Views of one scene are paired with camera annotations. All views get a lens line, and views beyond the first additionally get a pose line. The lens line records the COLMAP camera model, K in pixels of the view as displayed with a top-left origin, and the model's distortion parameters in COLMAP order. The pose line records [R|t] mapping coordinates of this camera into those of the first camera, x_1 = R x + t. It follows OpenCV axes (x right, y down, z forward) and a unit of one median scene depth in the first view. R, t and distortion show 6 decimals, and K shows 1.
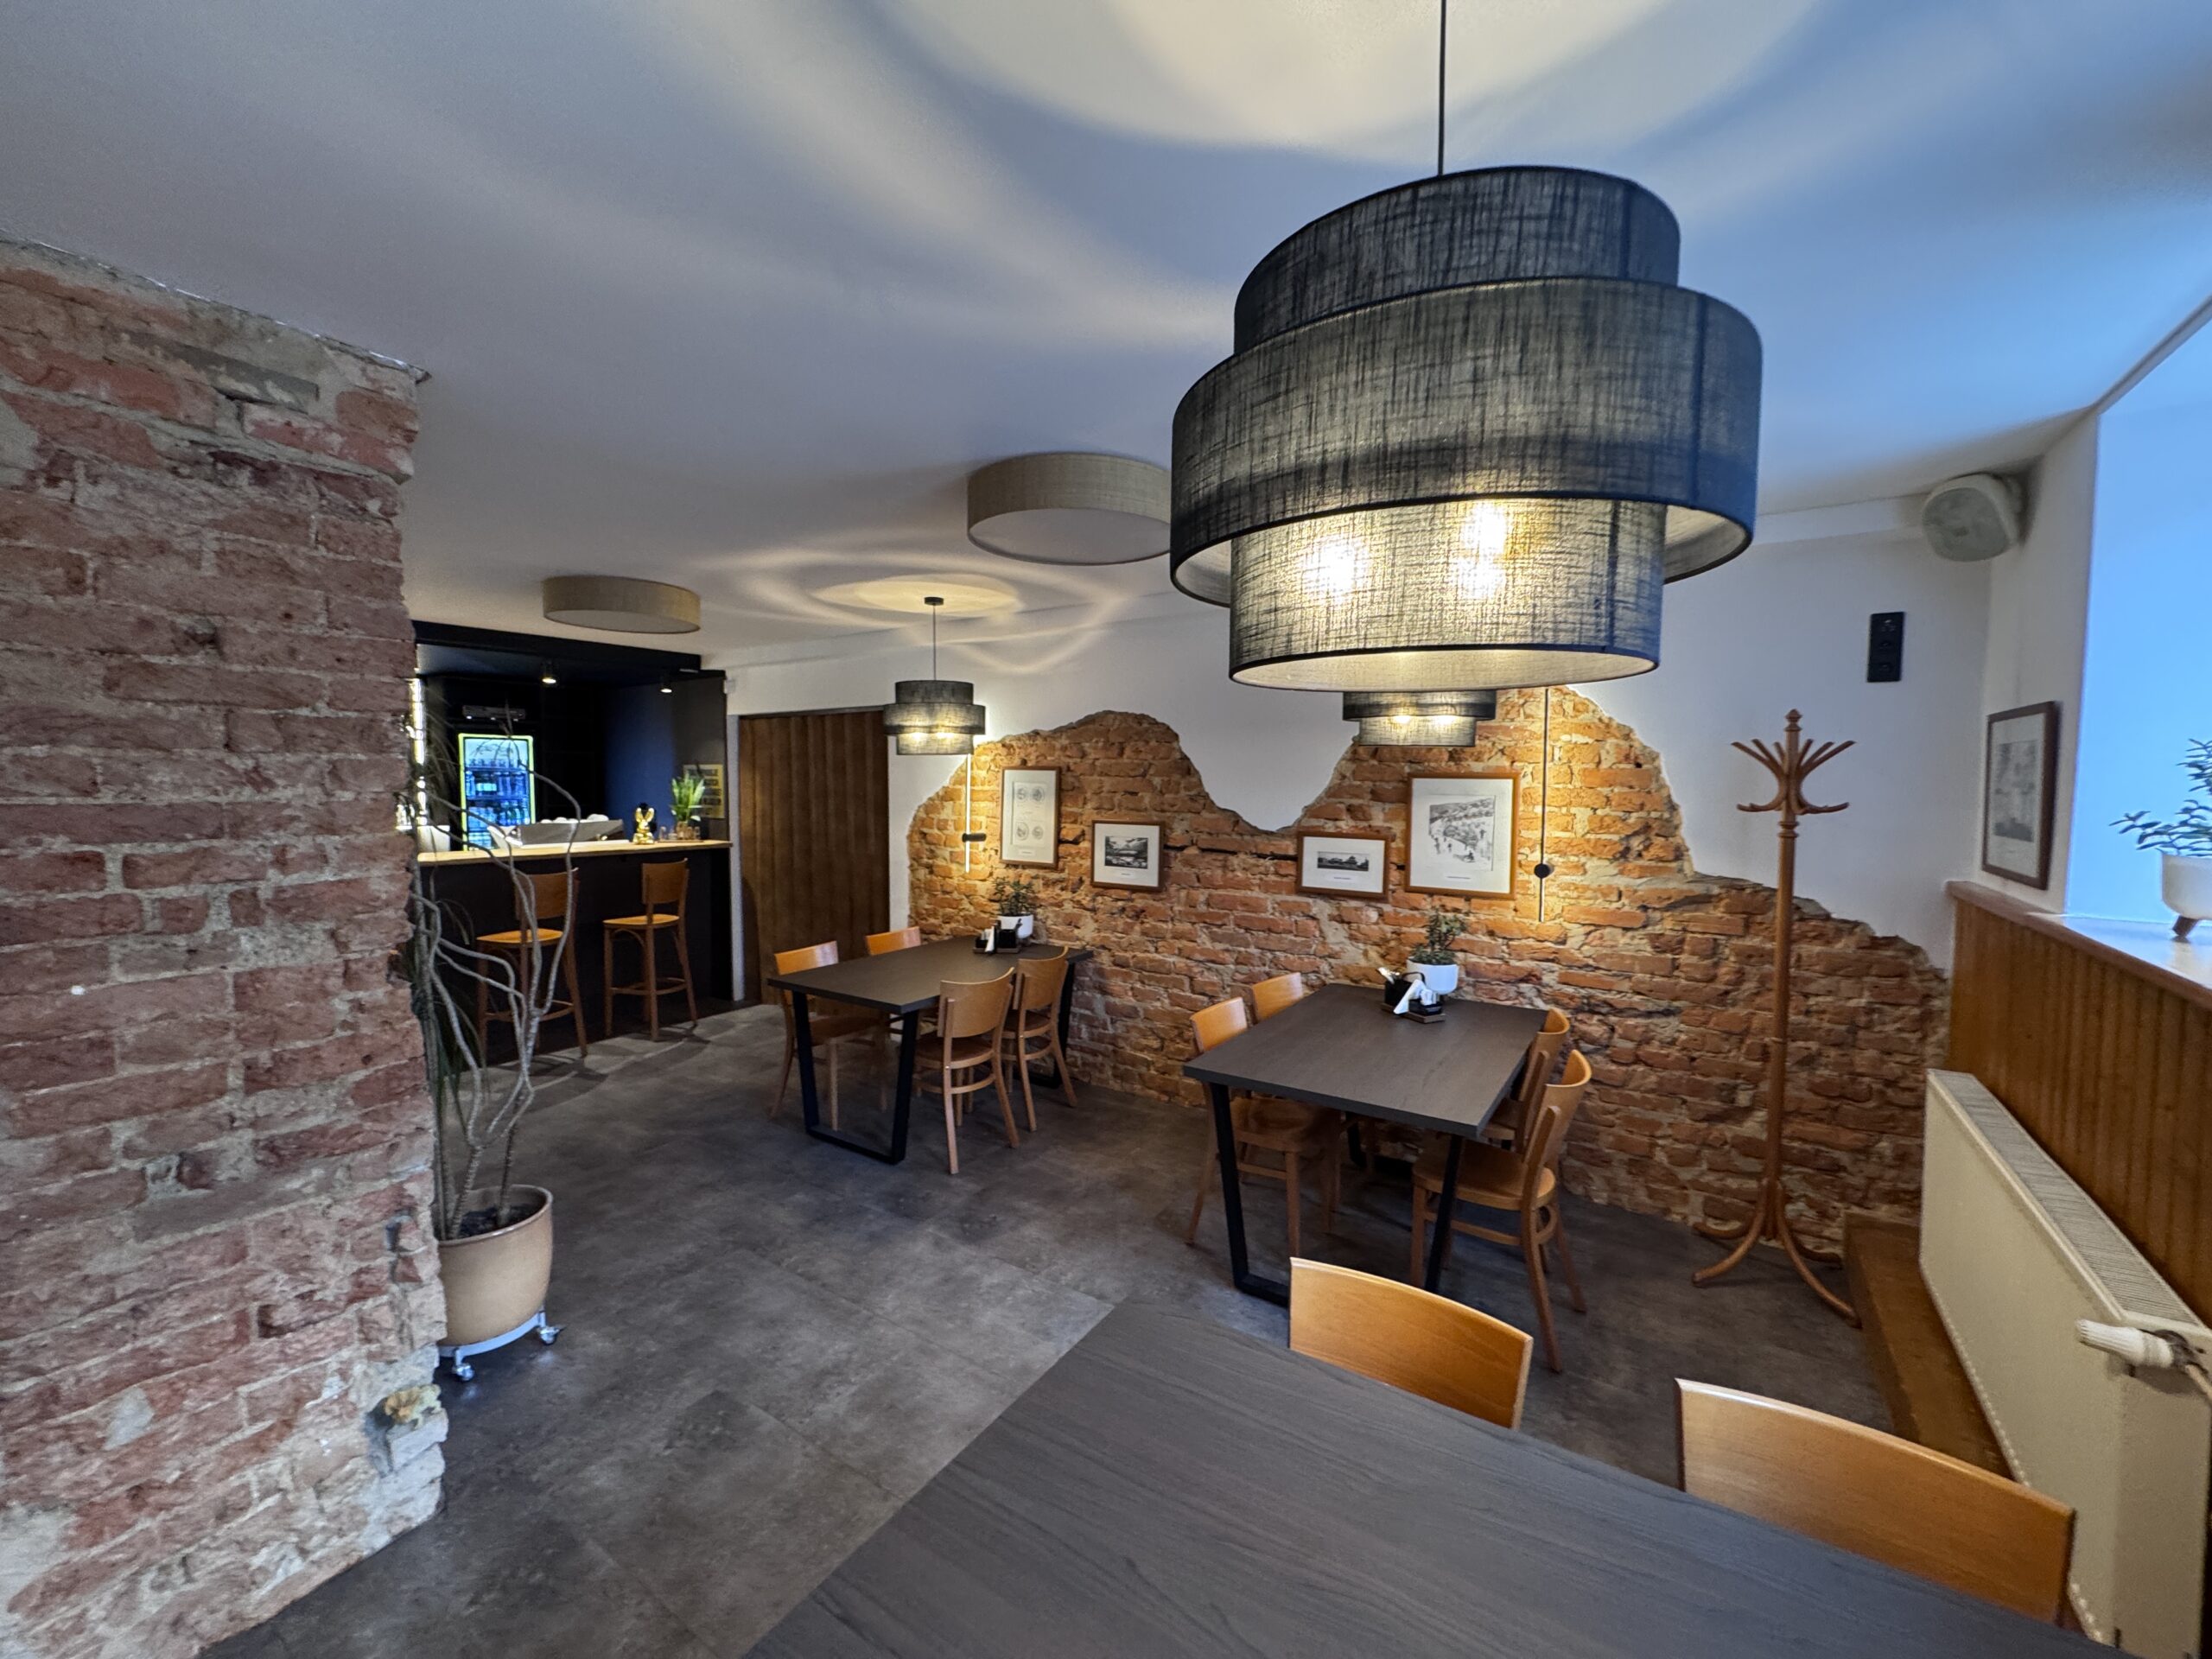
lens RADIAL K [[882.6, 0, 1106.0], [0, 882.6, 829.5], [0, 0, 1]] dist [-0.000284, -0.000042]
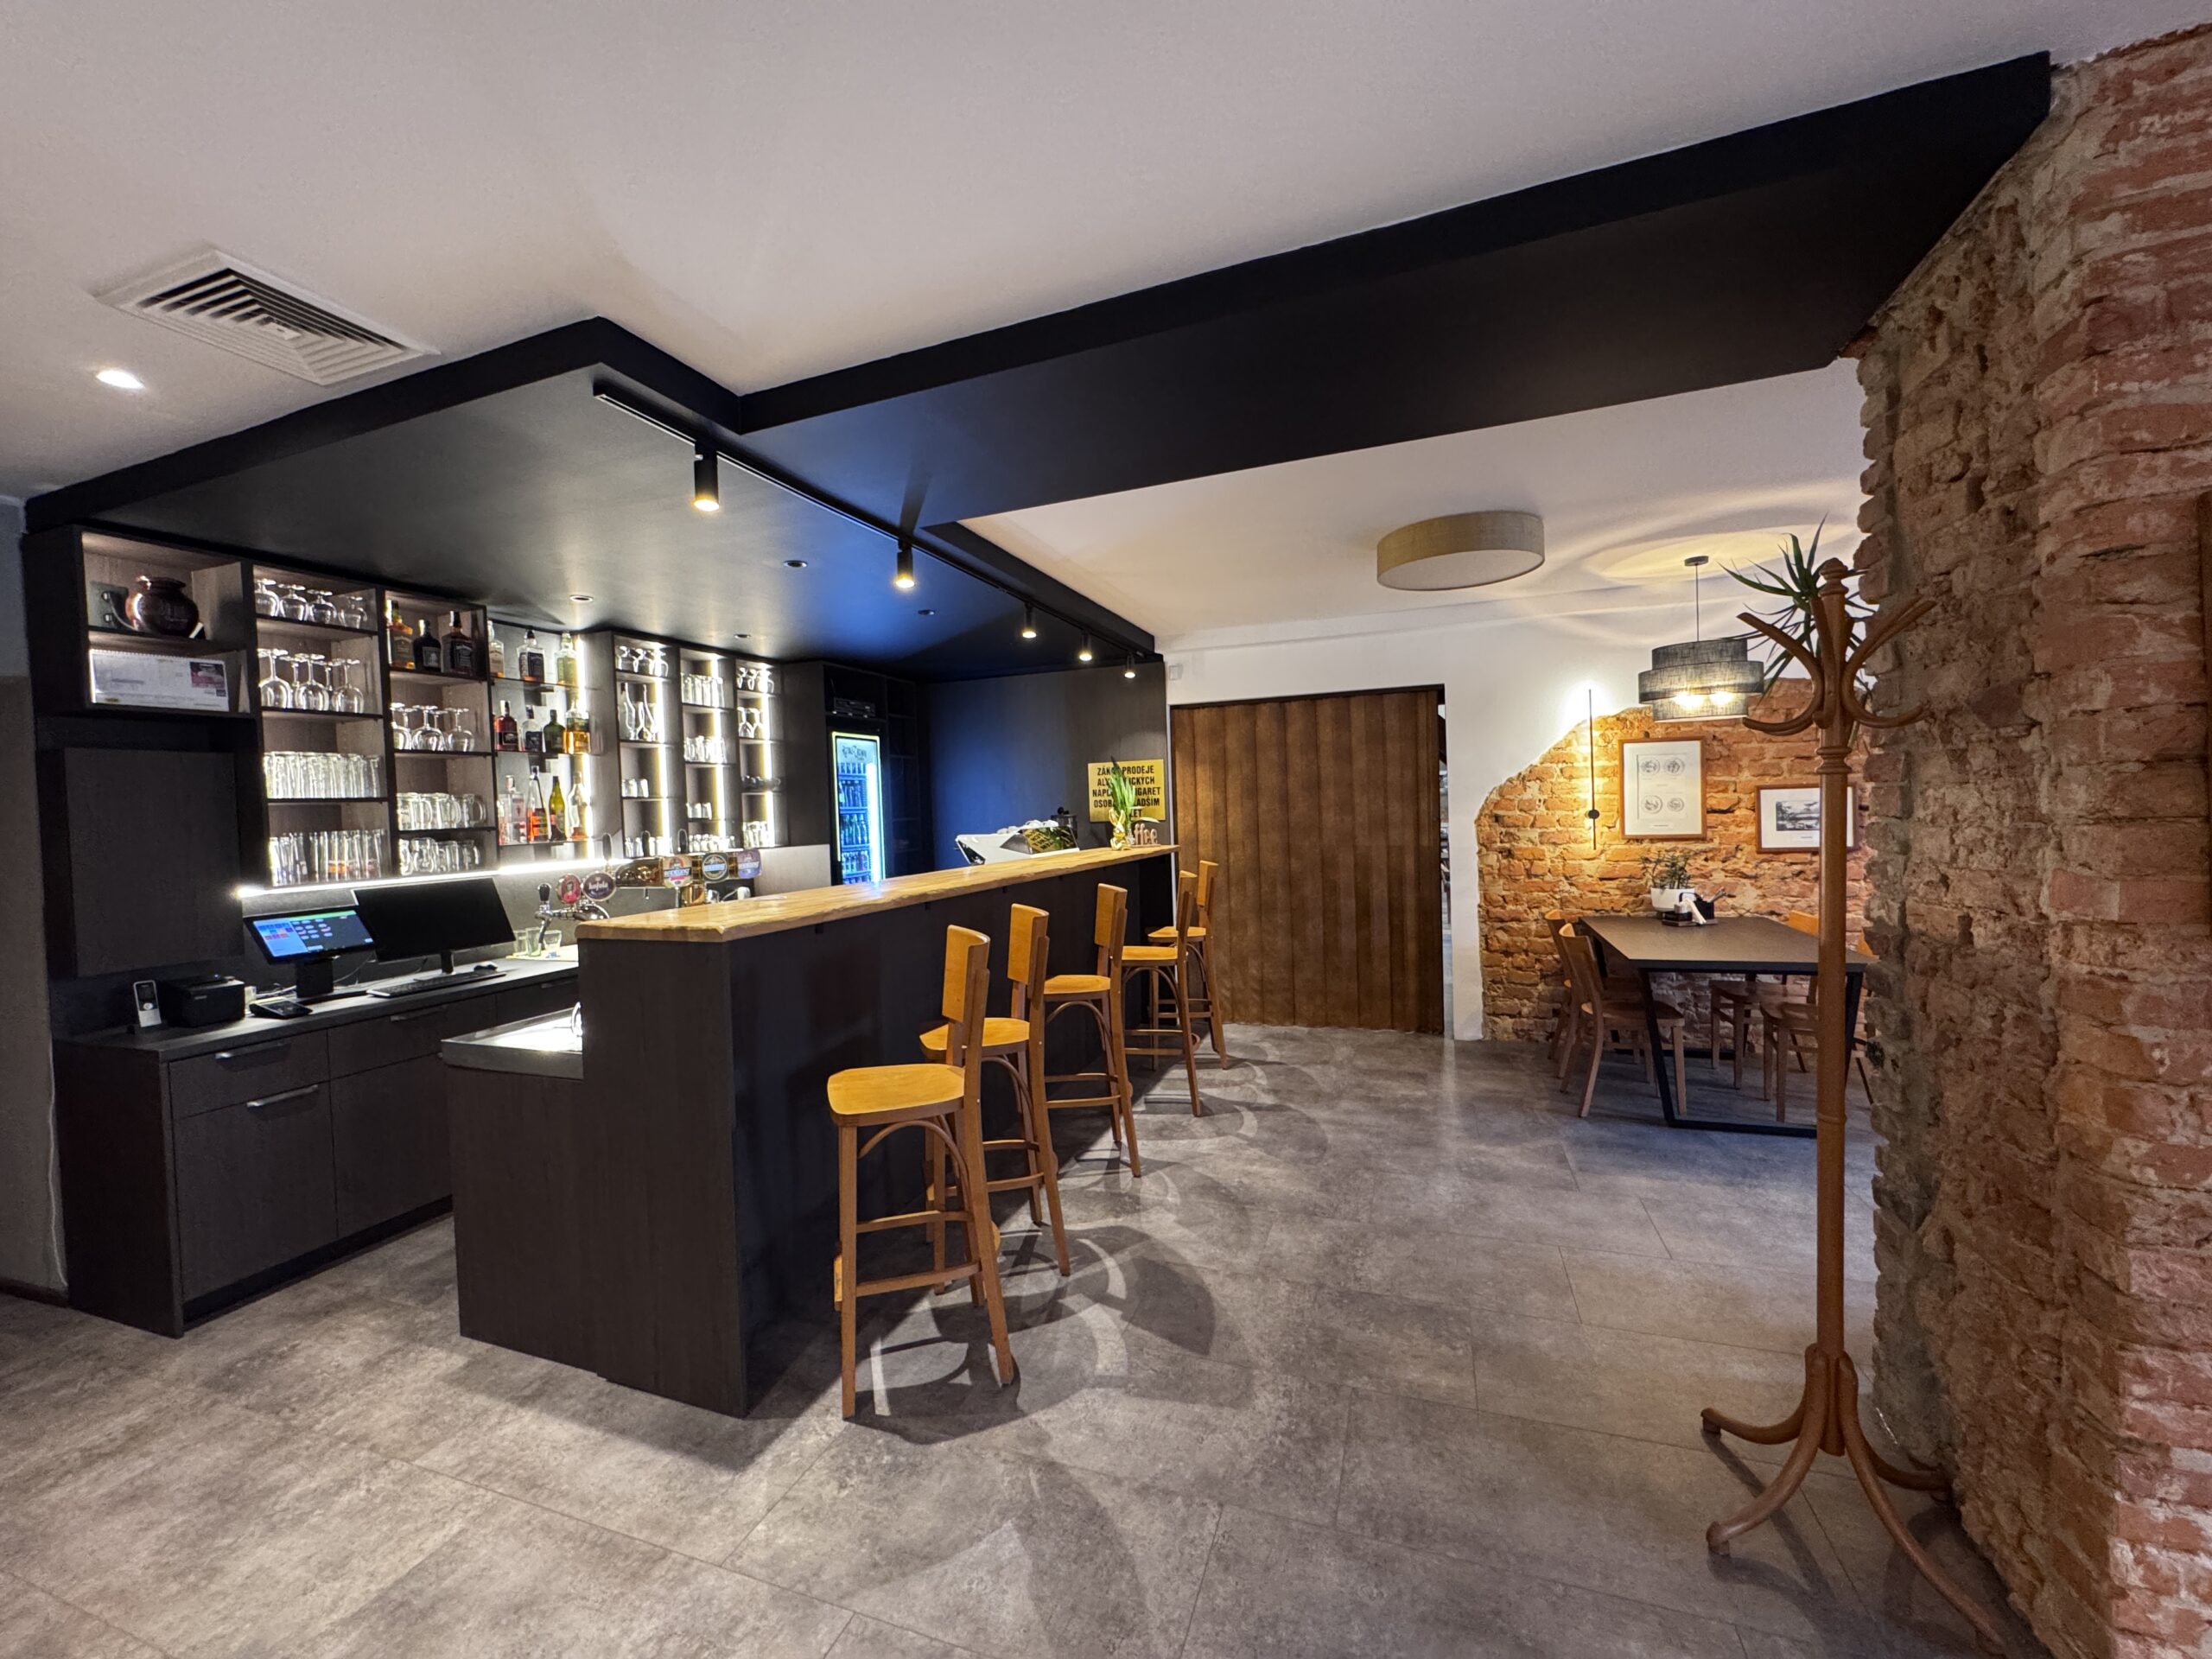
lens RADIAL K [[882.6, 0, 1106.0], [0, 882.6, 829.5], [0, 0, 1]] dist [-0.000284, -0.000042]
pose [[0.968880, -0.044393, 0.243516, -1.520040], [0.053029, 0.998171, -0.029023, 0.042666], [-0.241782, 0.041034, 0.969463, 0.321113]]
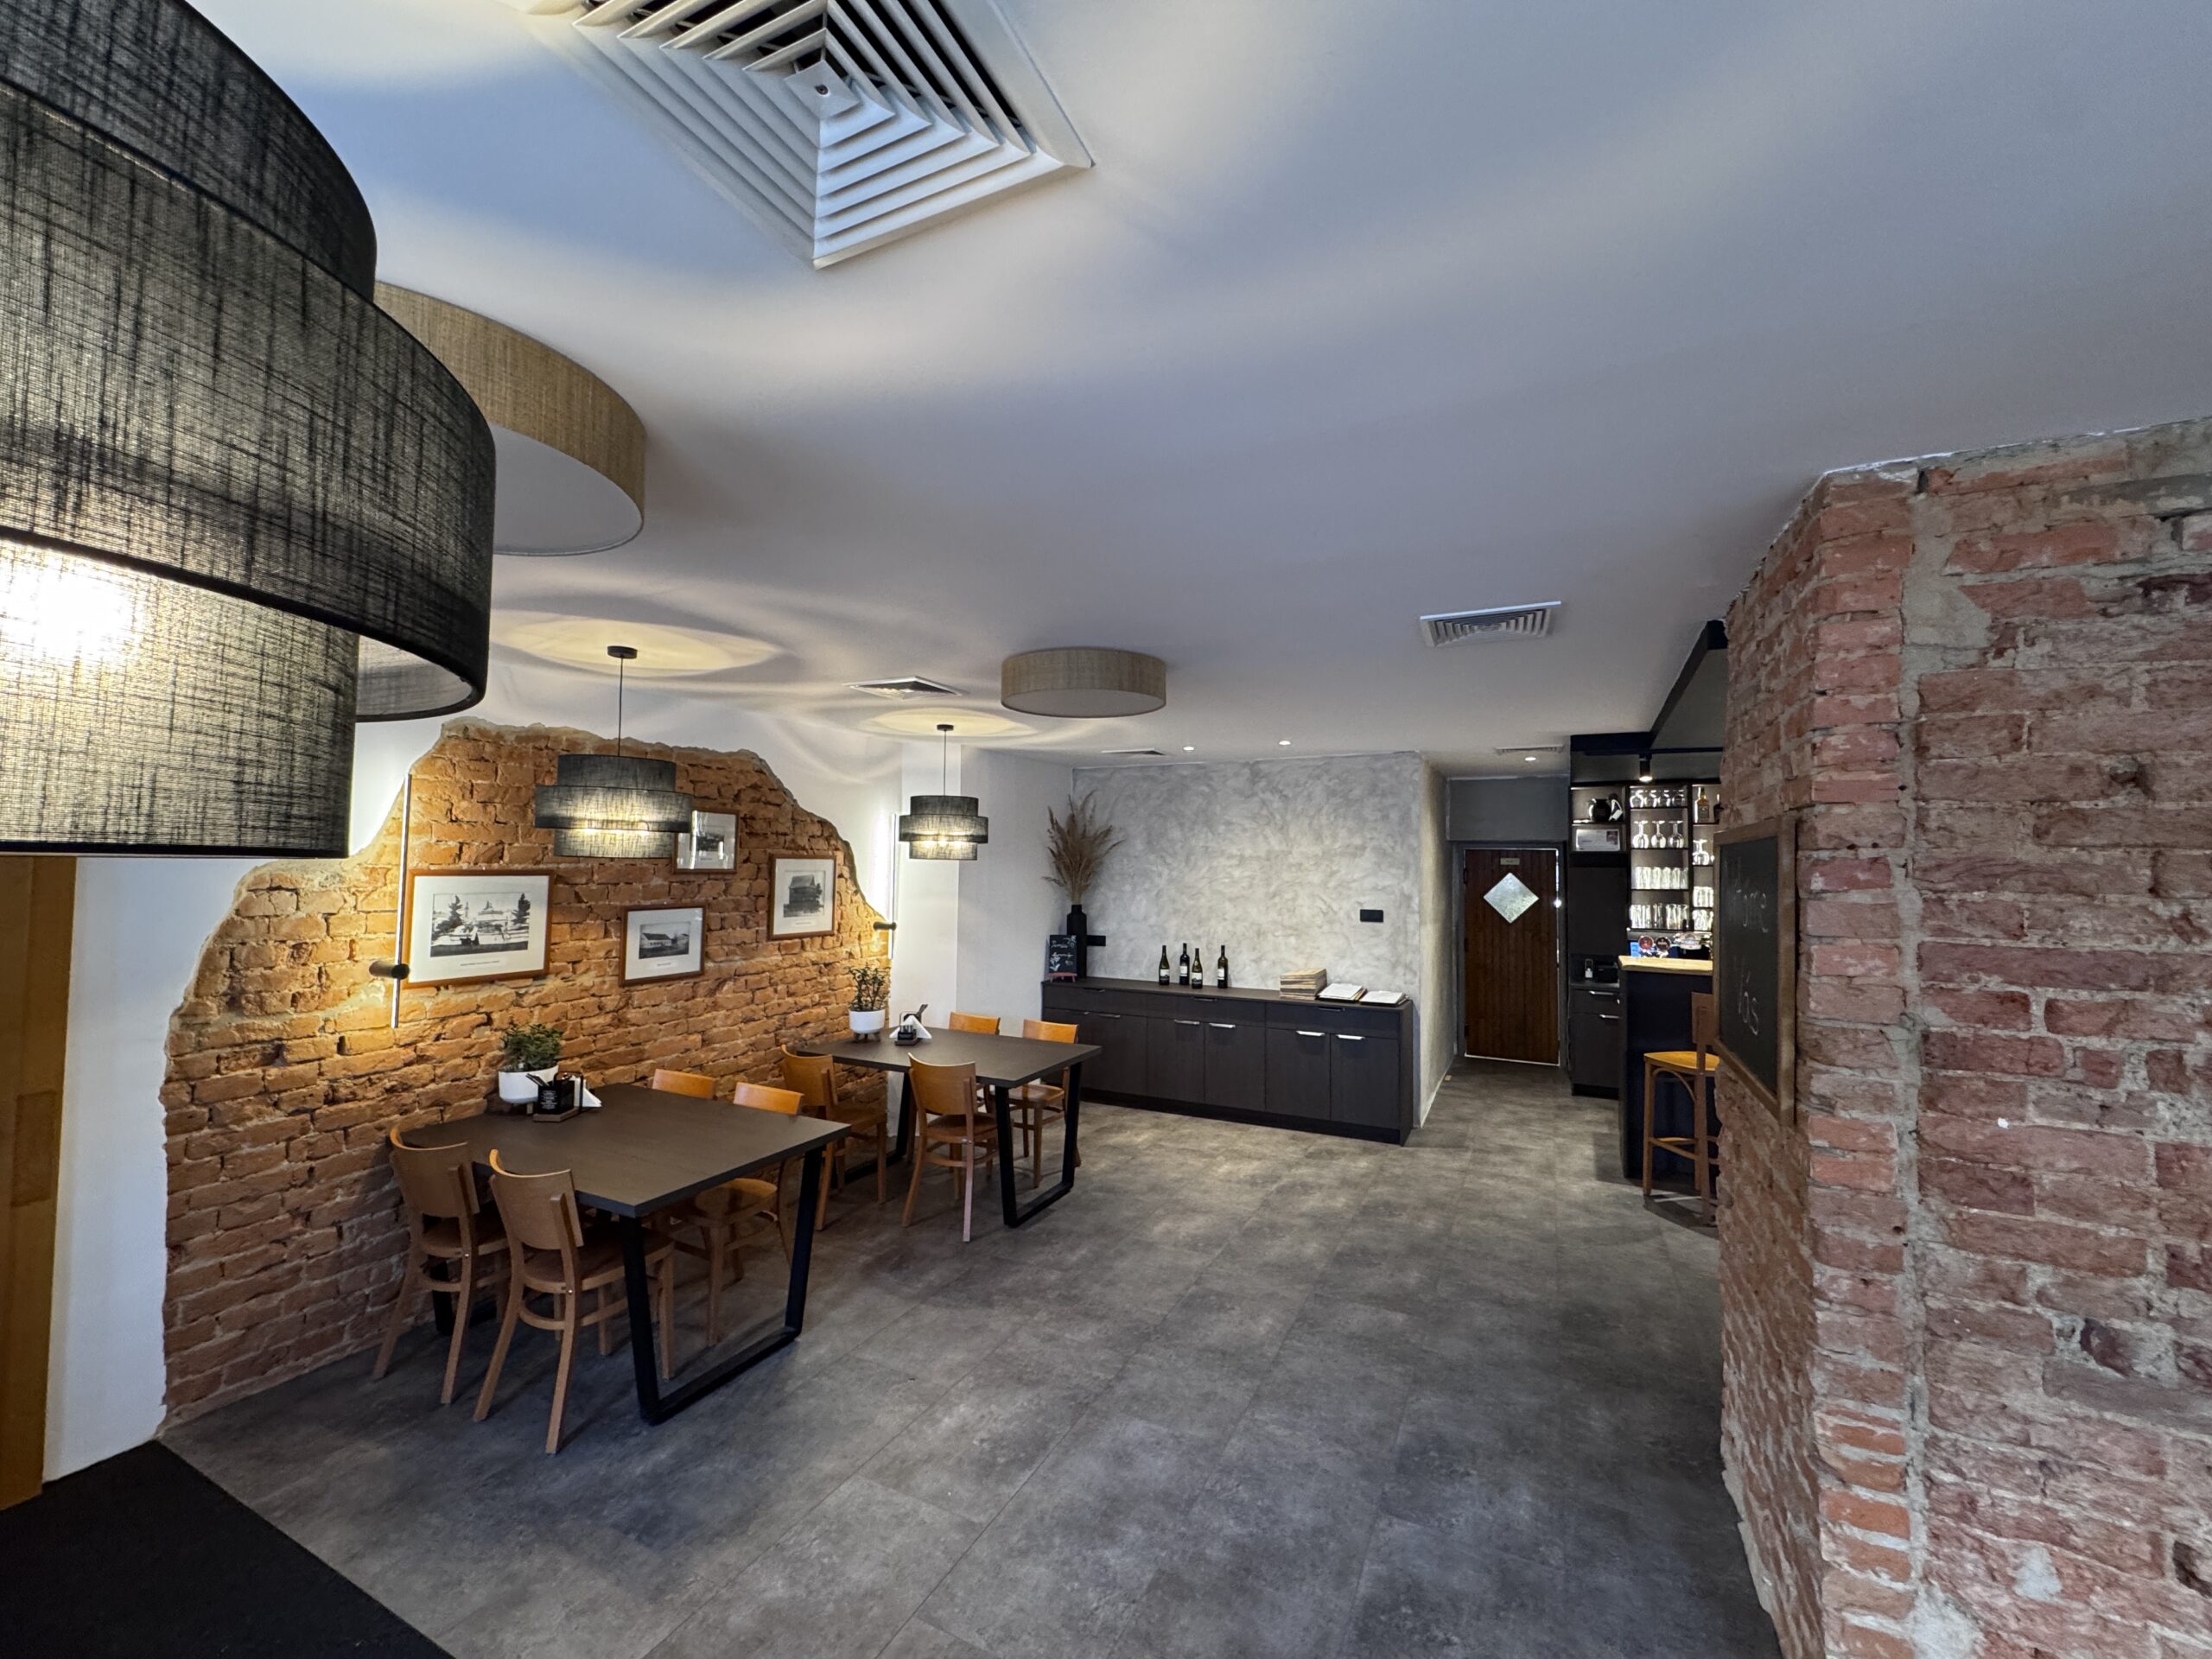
lens RADIAL K [[882.6, 0, 1106.0], [0, 882.6, 829.5], [0, 0, 1]] dist [-0.000284, -0.000042]
pose [[0.128544, -0.038521, -0.990955, -0.123894], [-0.068717, 0.996498, -0.047650, -0.022143], [0.989320, 0.074221, 0.125446, -0.111523]]
